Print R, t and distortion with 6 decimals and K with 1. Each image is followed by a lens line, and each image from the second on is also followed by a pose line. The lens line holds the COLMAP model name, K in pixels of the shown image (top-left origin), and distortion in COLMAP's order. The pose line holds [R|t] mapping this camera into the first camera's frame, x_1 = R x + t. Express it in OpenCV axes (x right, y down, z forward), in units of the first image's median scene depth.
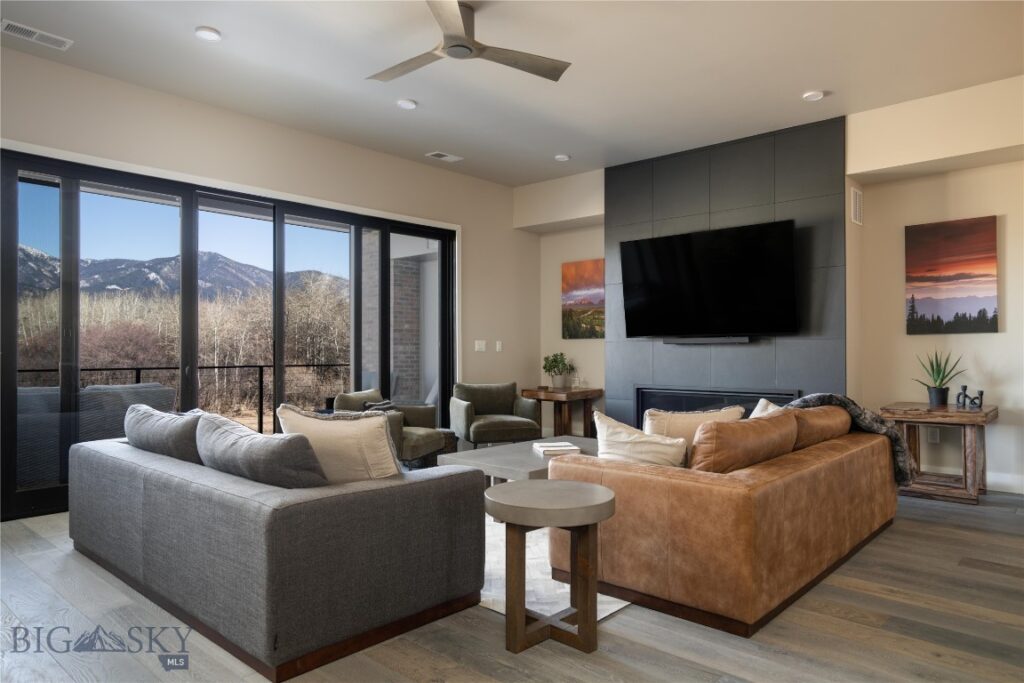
lens RADIAL K [[659.8, 0, 512.0], [0, 659.8, 341.5], [0, 0, 1]] dist [0.006947, 0.002971]
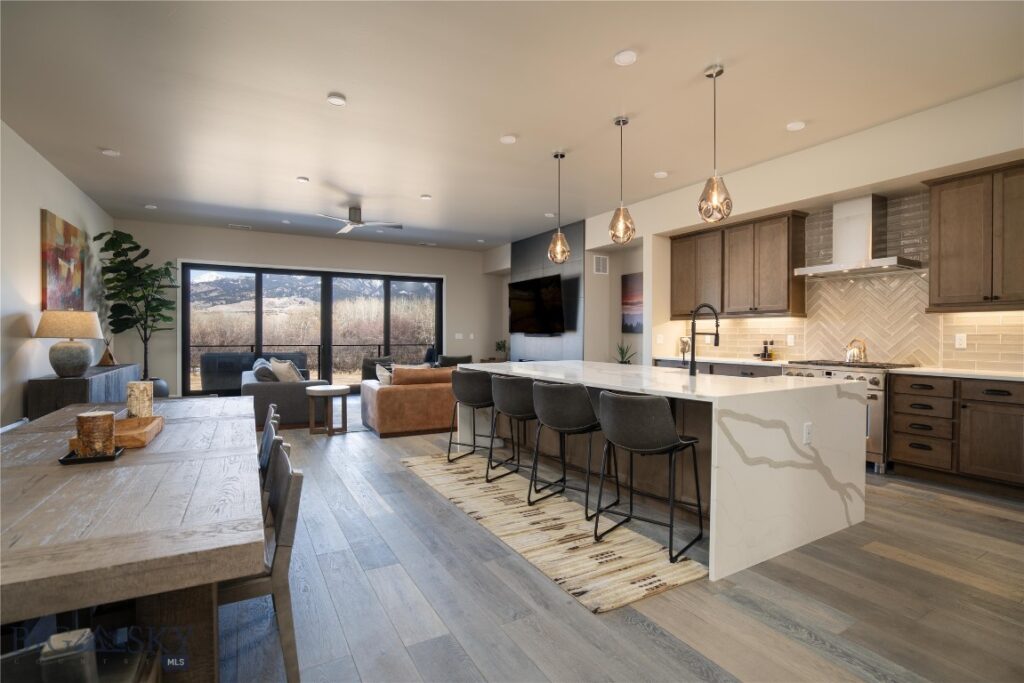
lens RADIAL K [[503.0, 0, 512.0], [0, 503.0, 341.5], [0, 0, 1]] dist [-0.000359, 0.000070]
pose [[0.941714, 0.021329, -0.335739, 0.692997], [-0.015529, 0.999680, 0.019951, -0.009259], [0.336057, -0.013575, 0.941744, -0.399881]]
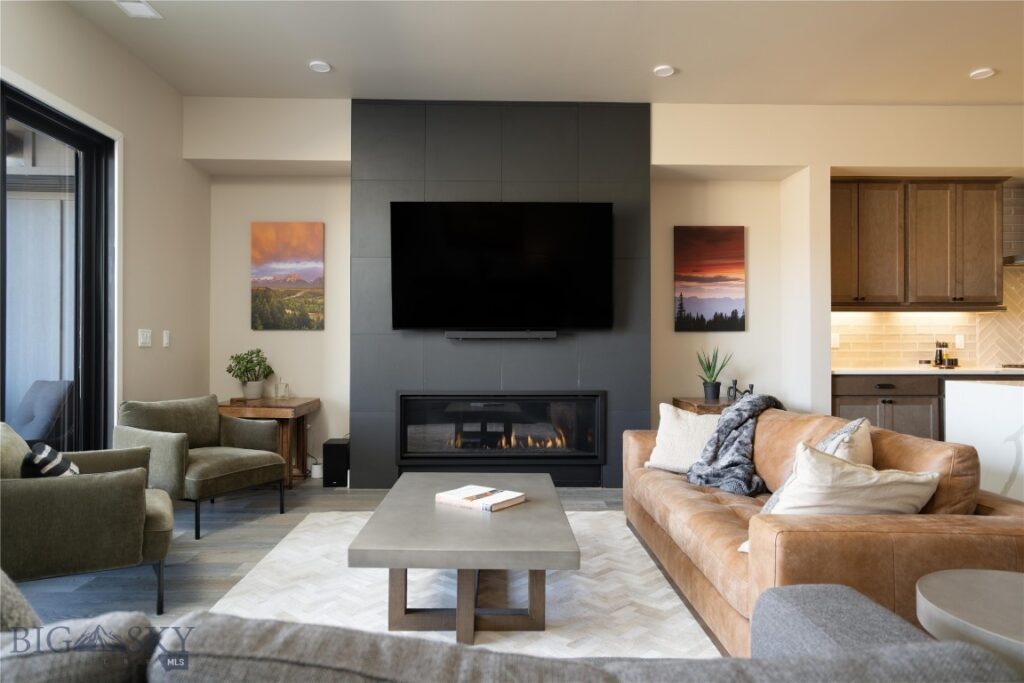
lens RADIAL K [[664.1, 0, 512.0], [0, 664.1, 341.5], [0, 0, 1]] dist [0.003946, 0.003682]
pose [[0.729348, 0.008855, 0.684085, -0.260399], [-0.012312, 0.999924, 0.000184, 0.006605], [-0.684032, -0.008557, 0.729402, 0.372411]]
